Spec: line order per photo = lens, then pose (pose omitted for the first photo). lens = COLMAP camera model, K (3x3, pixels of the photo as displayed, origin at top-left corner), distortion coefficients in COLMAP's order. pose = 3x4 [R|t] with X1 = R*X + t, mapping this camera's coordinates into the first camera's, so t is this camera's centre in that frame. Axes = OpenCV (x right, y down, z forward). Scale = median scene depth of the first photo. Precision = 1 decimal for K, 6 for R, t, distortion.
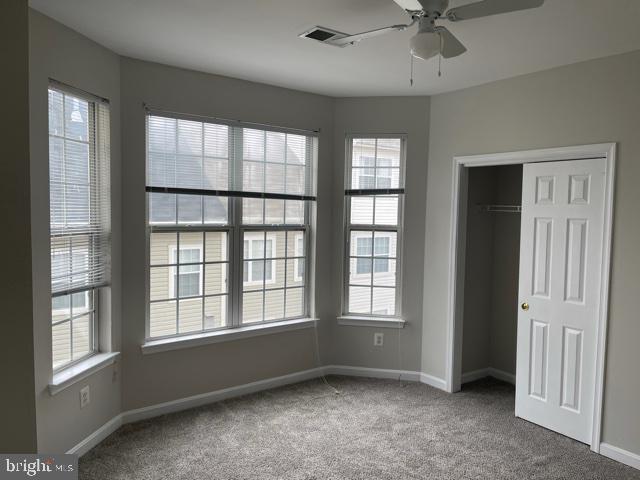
lens RADIAL K [[518.4, 0, 320.4], [0, 518.4, 241.0], [0, 0, 1]] dist [0.087223, -0.001295]
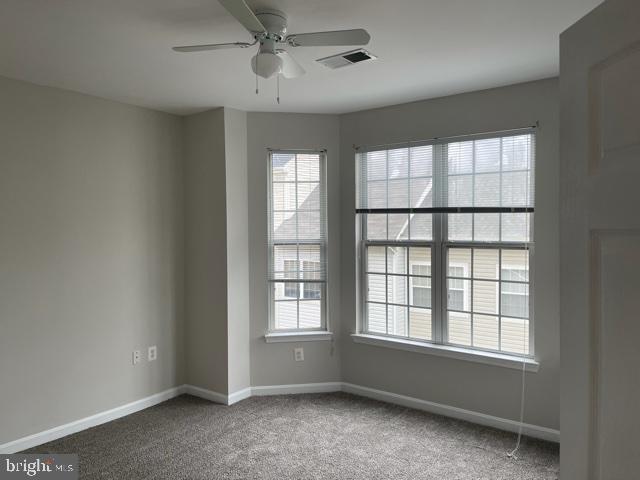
lens RADIAL K [[476.0, 0, 317.5], [0, 476.0, 240.3], [0, 0, 1]] dist [0.072442, -0.098545]
pose [[0.286069, 0.012568, -0.958127, 0.660310], [-0.048261, 0.998834, -0.001307, -0.019932], [0.956993, 0.046614, 0.286342, 0.514926]]
